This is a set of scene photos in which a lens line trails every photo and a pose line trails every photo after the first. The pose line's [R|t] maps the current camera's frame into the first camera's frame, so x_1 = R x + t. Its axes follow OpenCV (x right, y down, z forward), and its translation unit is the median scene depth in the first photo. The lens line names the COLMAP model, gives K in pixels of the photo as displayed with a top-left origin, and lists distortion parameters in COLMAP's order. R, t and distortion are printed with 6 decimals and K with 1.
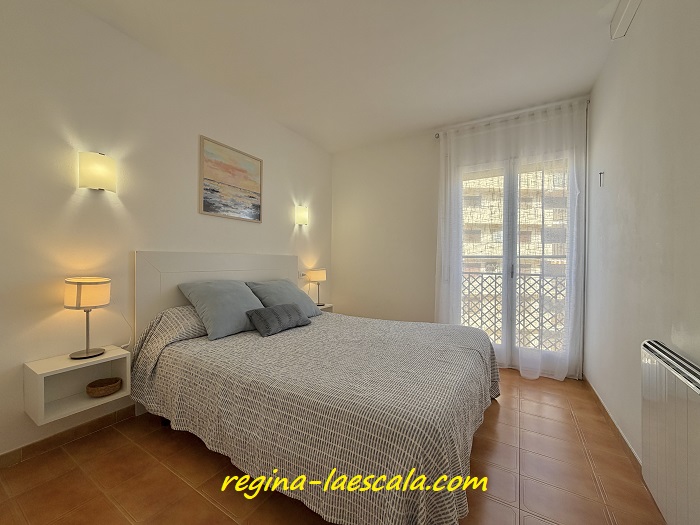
lens RADIAL K [[281.6, 0, 348.4], [0, 281.6, 265.3], [0, 0, 1]] dist [-0.000038, 0.000057]
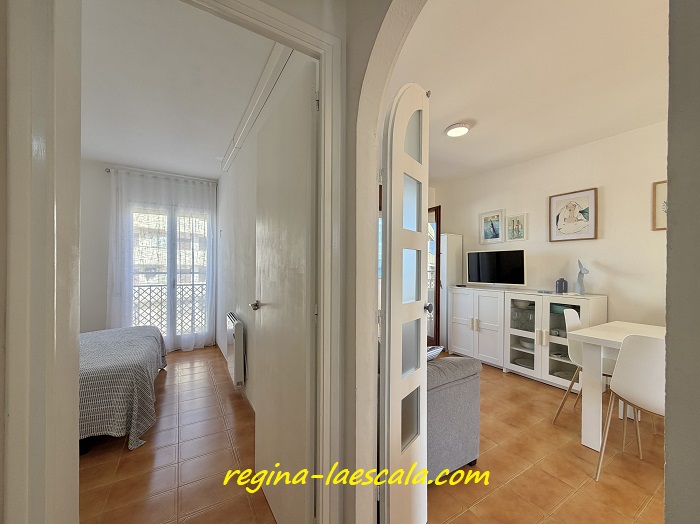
lens RADIAL K [[281.6, 0, 348.4], [0, 281.6, 264.8], [0, 0, 1]] dist [-0.000038, 0.000057]
pose [[0.467578, 0.000308, 0.883952, -0.249193], [0.009527, 0.999940, -0.005388, -0.053416], [-0.883901, 0.010941, 0.467547, -0.420825]]
